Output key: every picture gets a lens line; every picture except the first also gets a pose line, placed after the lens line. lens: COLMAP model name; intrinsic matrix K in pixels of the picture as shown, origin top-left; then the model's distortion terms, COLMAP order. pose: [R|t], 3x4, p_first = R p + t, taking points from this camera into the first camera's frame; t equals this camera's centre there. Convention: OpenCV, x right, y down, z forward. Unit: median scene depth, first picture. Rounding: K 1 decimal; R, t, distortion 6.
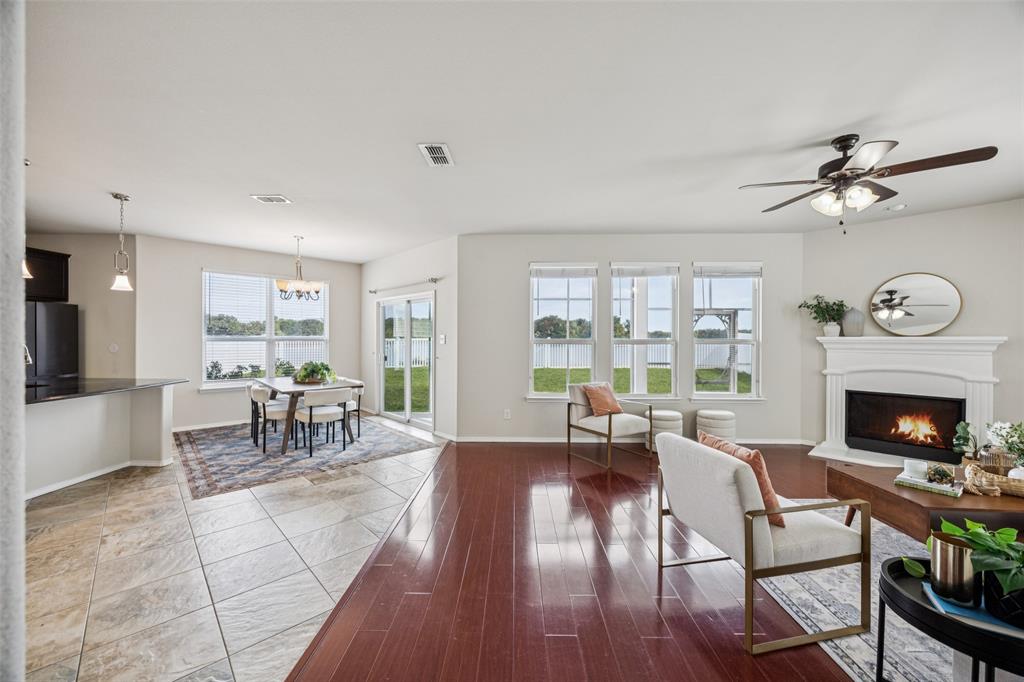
lens RADIAL K [[390.9, 0, 506.9], [0, 390.9, 340.0], [0, 0, 1]] dist [0.010184, -0.001282]
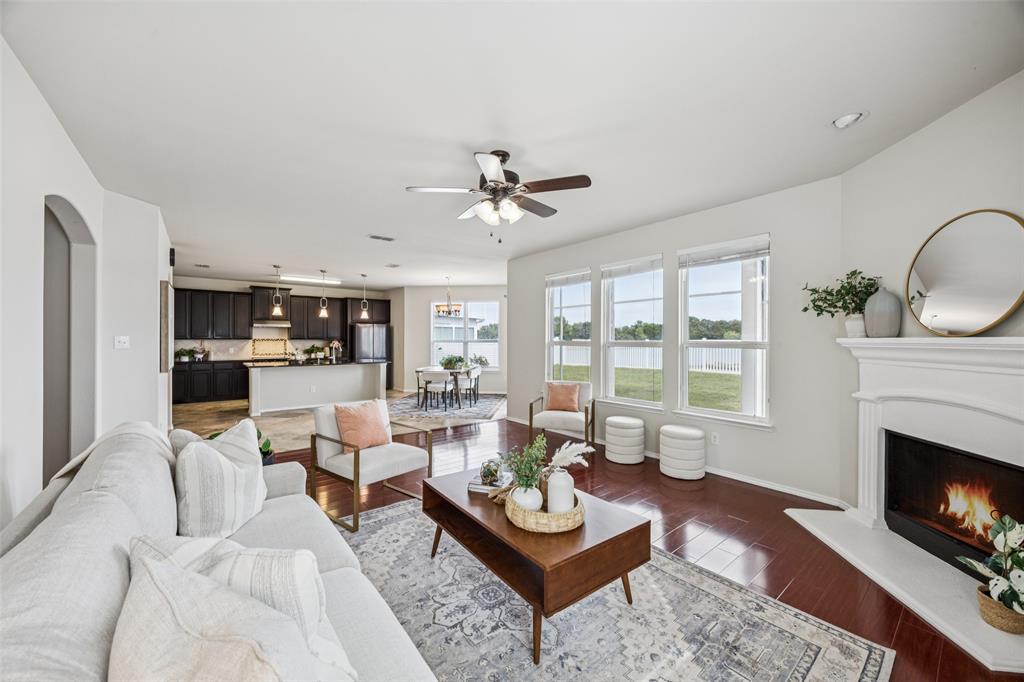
lens RADIAL K [[390.9, 0, 522.2], [0, 390.9, 344.7], [0, 0, 1]] dist [0.010184, -0.001282]
pose [[0.662705, 0.006575, -0.748852, 0.879887], [-0.002328, 0.999975, 0.006719, 0.000567], [0.748877, -0.002710, 0.662704, 0.172657]]
